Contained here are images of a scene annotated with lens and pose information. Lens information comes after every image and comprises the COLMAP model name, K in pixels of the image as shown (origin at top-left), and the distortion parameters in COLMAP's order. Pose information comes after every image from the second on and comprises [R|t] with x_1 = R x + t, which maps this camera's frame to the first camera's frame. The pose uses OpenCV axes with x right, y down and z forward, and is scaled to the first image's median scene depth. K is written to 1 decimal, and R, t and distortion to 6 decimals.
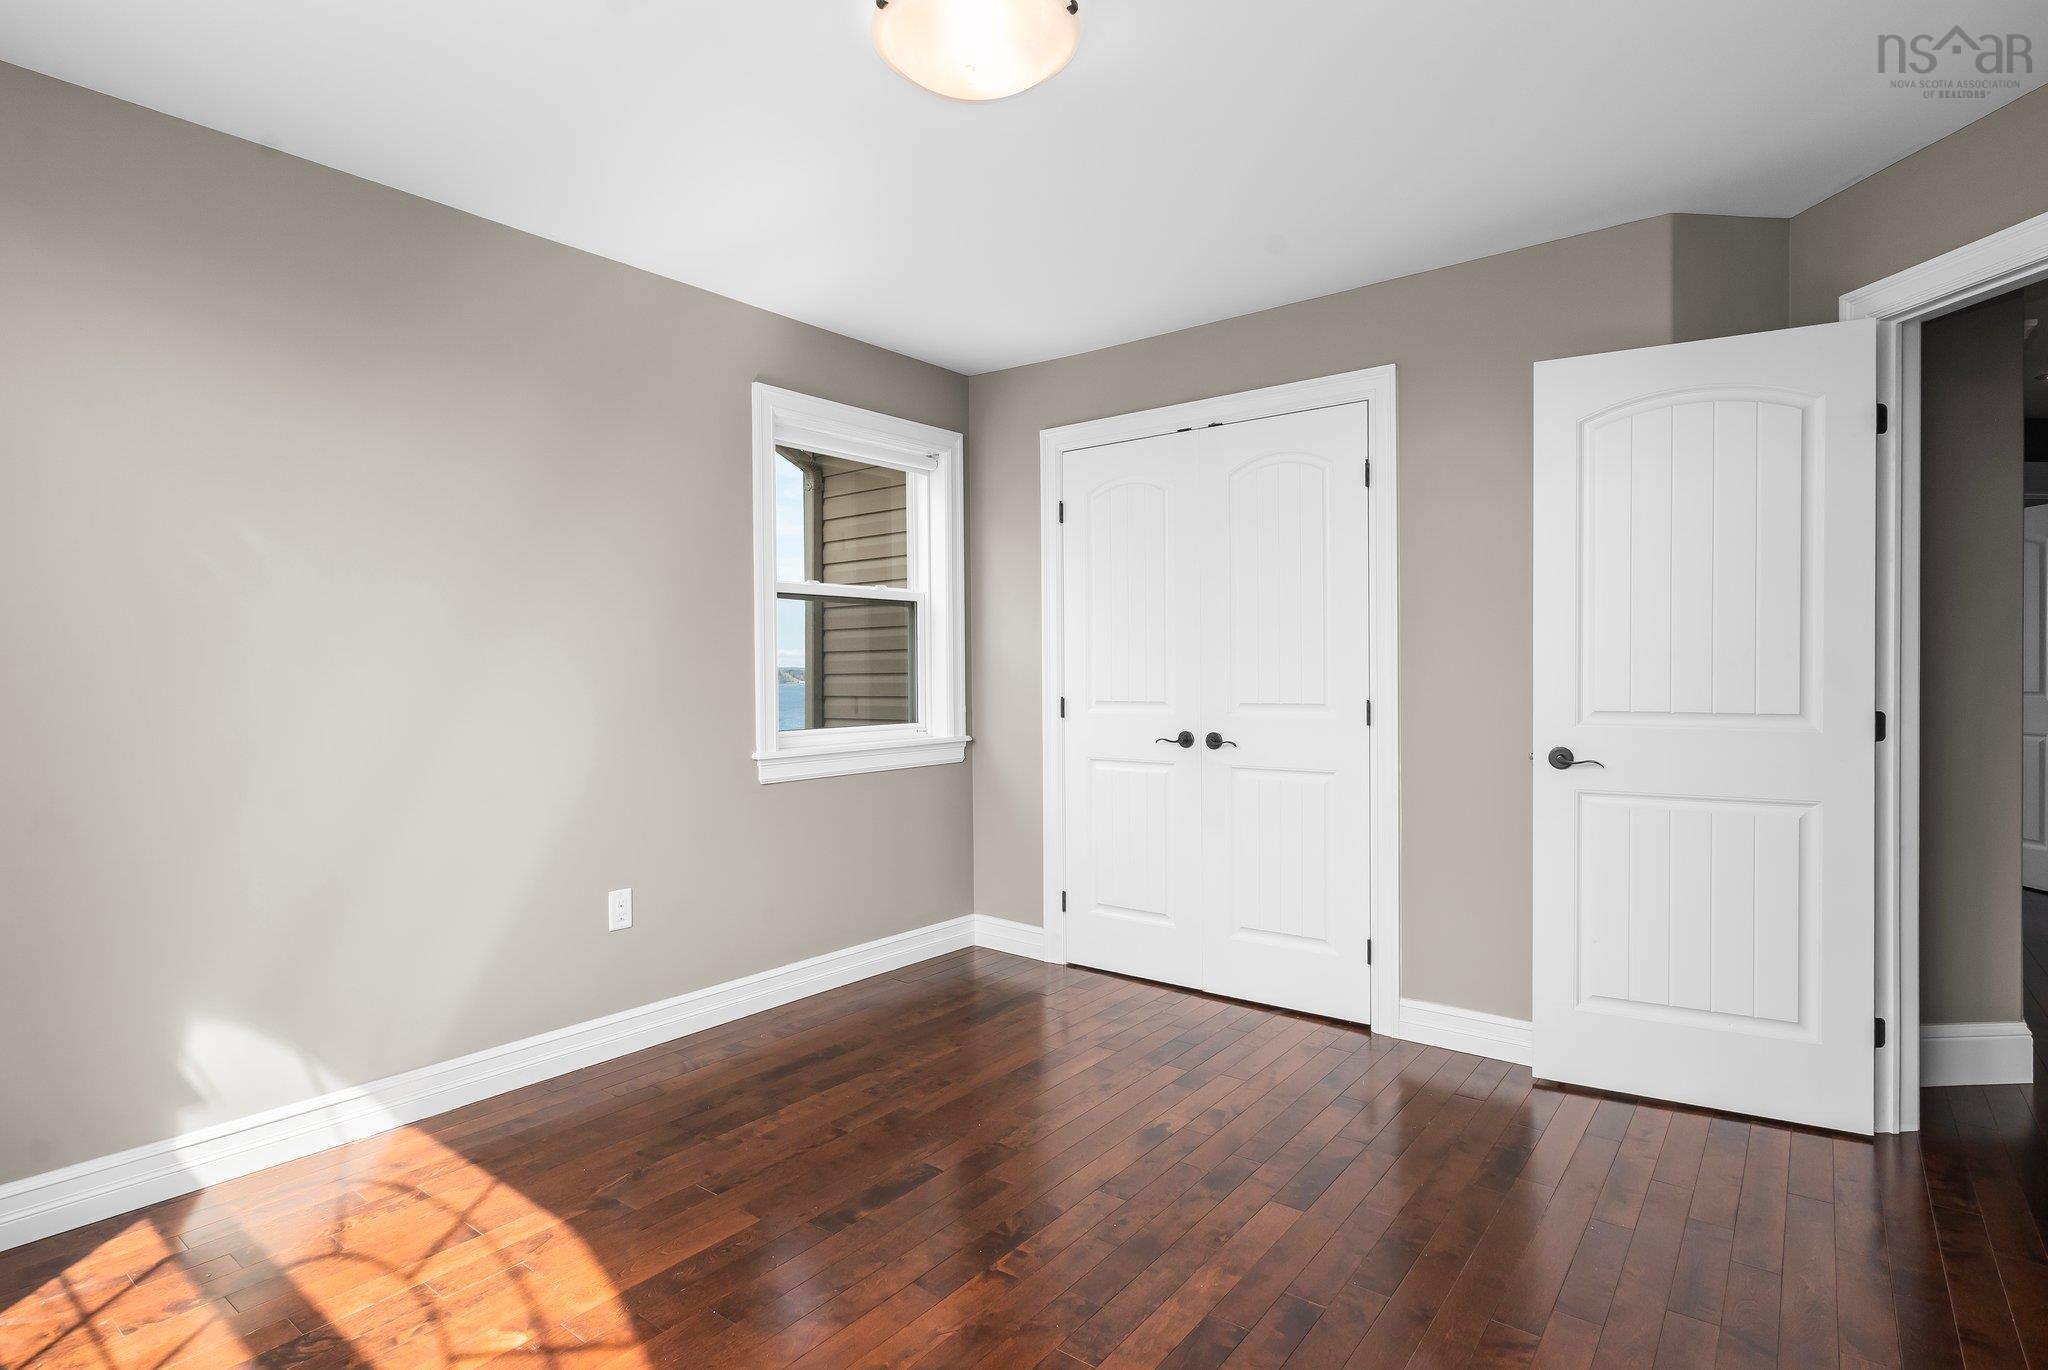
lens RADIAL K [[1042.9, 0, 1006.3], [0, 1042.9, 664.1], [0, 0, 1]] dist [-0.009239, 0.003927]
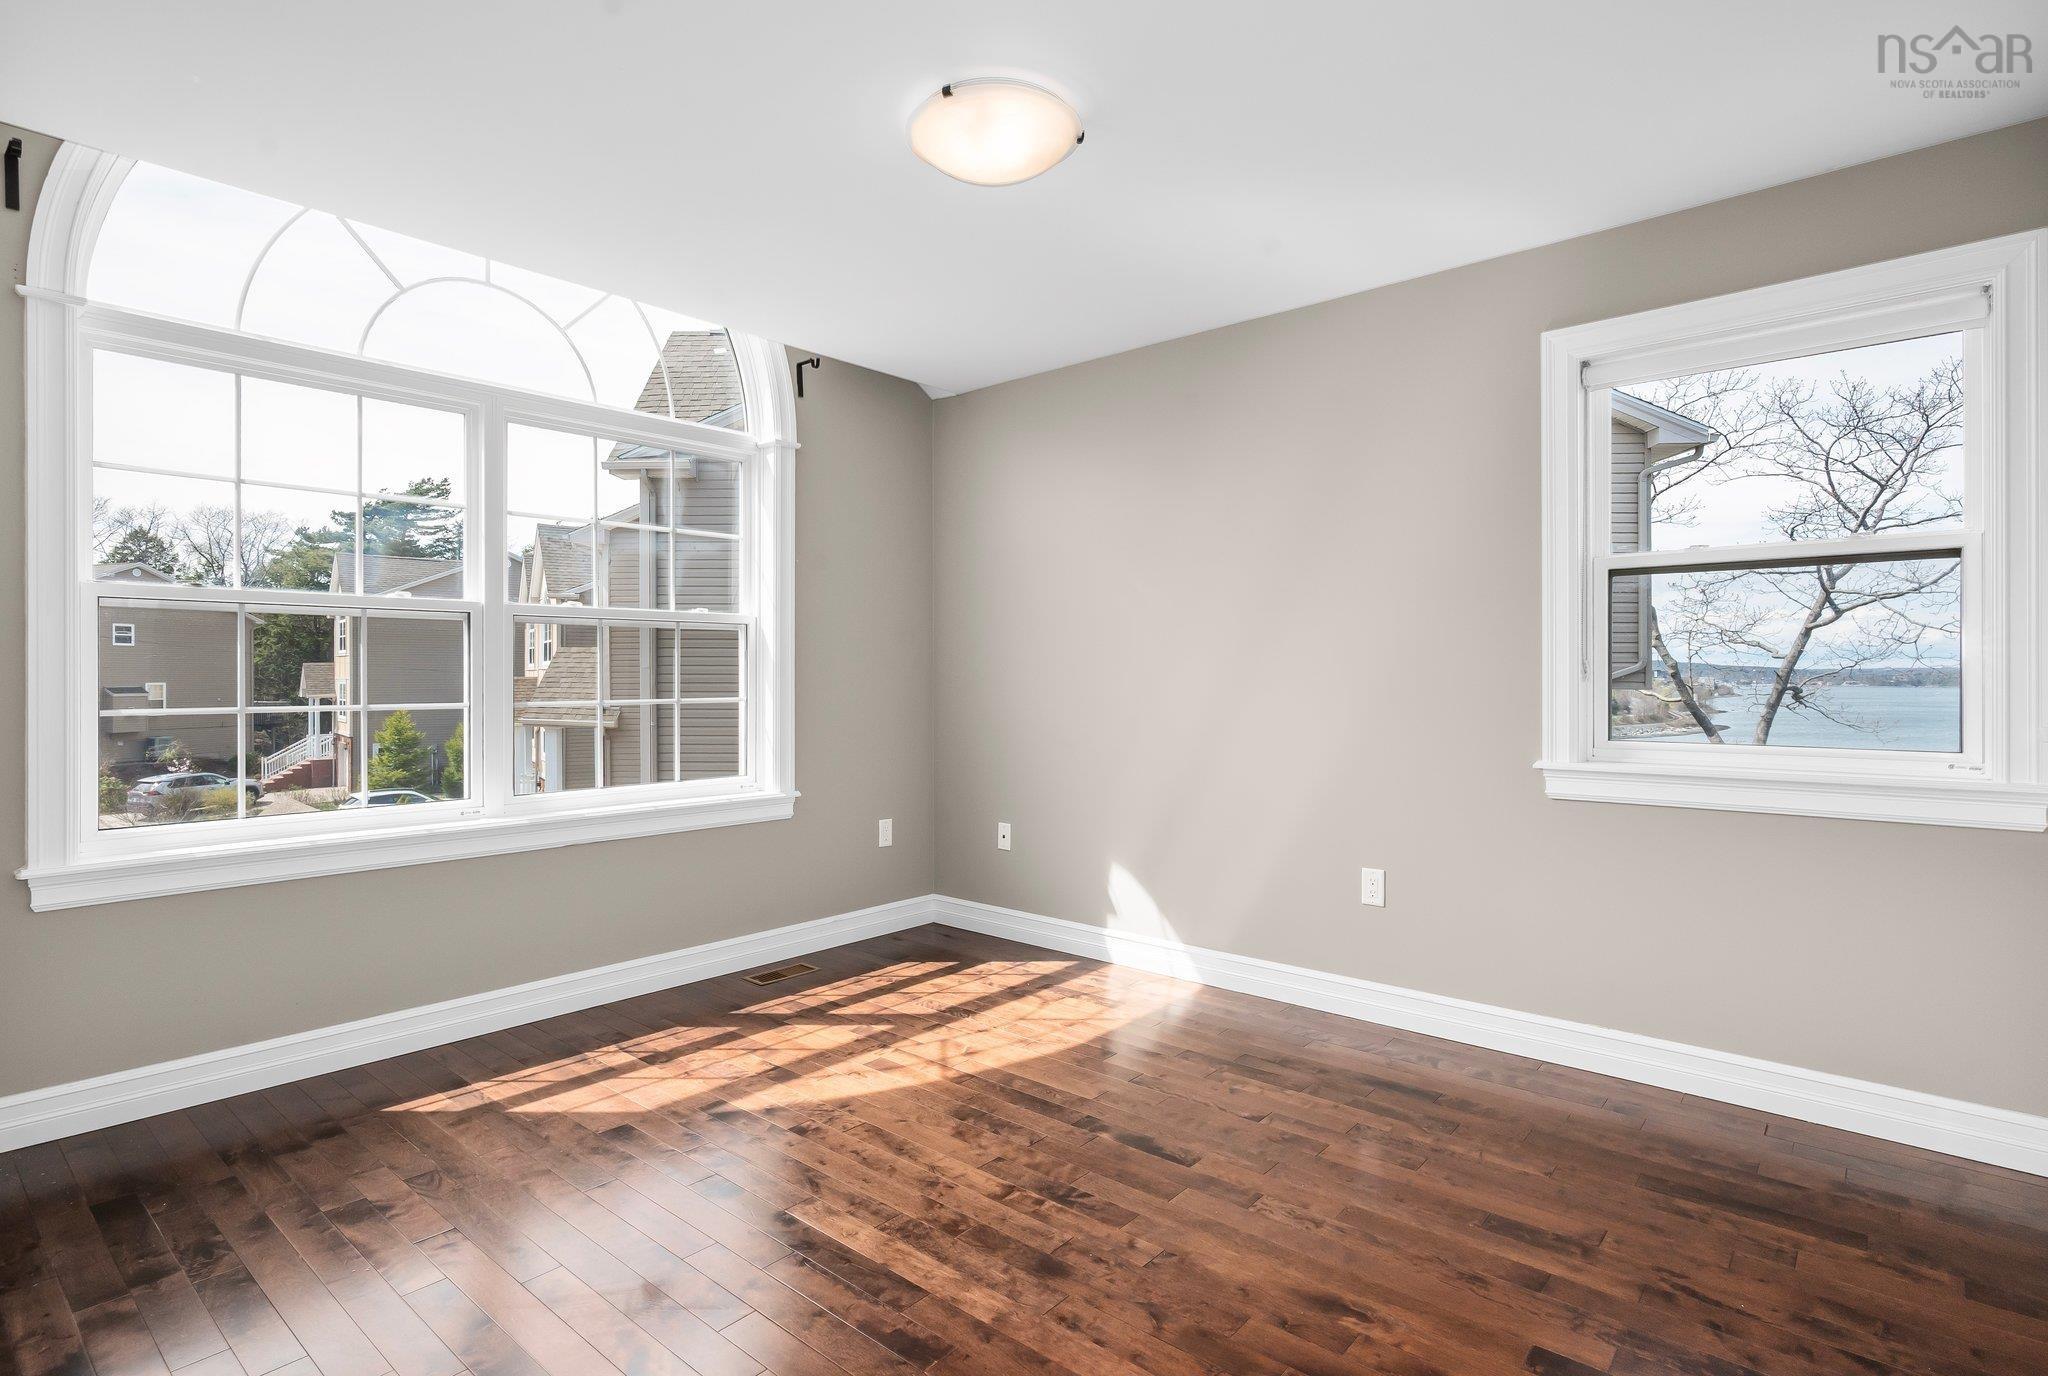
lens RADIAL K [[1042.9, 0, 1005.1], [0, 1042.9, 674.9], [0, 0, 1]] dist [-0.009239, 0.003927]
pose [[-0.054189, 0.007022, -0.998506, 0.865125], [0.007789, 0.999948, 0.006610, 0.006840], [0.998500, -0.007419, -0.054241, 0.809907]]
